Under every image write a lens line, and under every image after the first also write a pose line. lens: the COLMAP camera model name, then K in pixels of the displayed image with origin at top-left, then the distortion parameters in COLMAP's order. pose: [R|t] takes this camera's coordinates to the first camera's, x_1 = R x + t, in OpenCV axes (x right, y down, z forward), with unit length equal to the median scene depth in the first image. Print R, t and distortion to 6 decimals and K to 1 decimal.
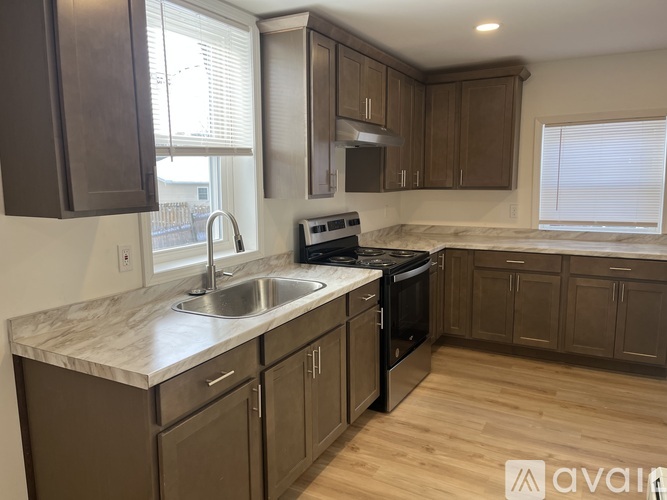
lens RADIAL K [[502.5, 0, 332.1], [0, 502.5, 252.0], [0, 0, 1]] dist [0.092952, -0.126699]
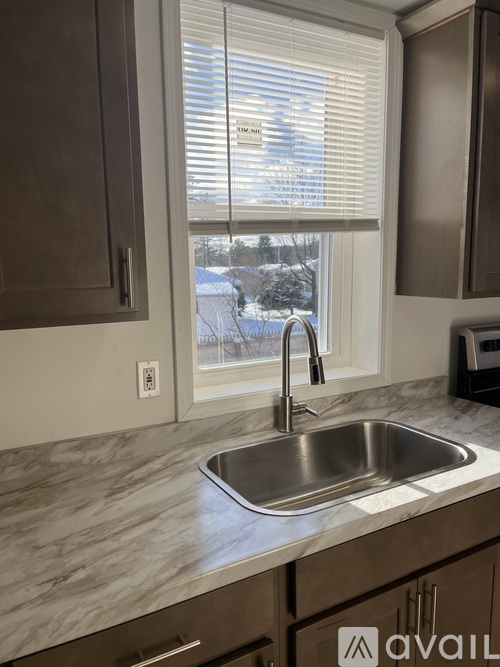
lens RADIAL K [[502.5, 0, 250.0], [0, 502.5, 333.5], [0, 0, 1]] dist [0.092952, -0.126699]
pose [[0.839849, 0.066903, -0.538681, 0.051958], [-0.071482, 0.997365, 0.012425, -0.041962], [0.538092, 0.028071, 0.842418, 0.280843]]
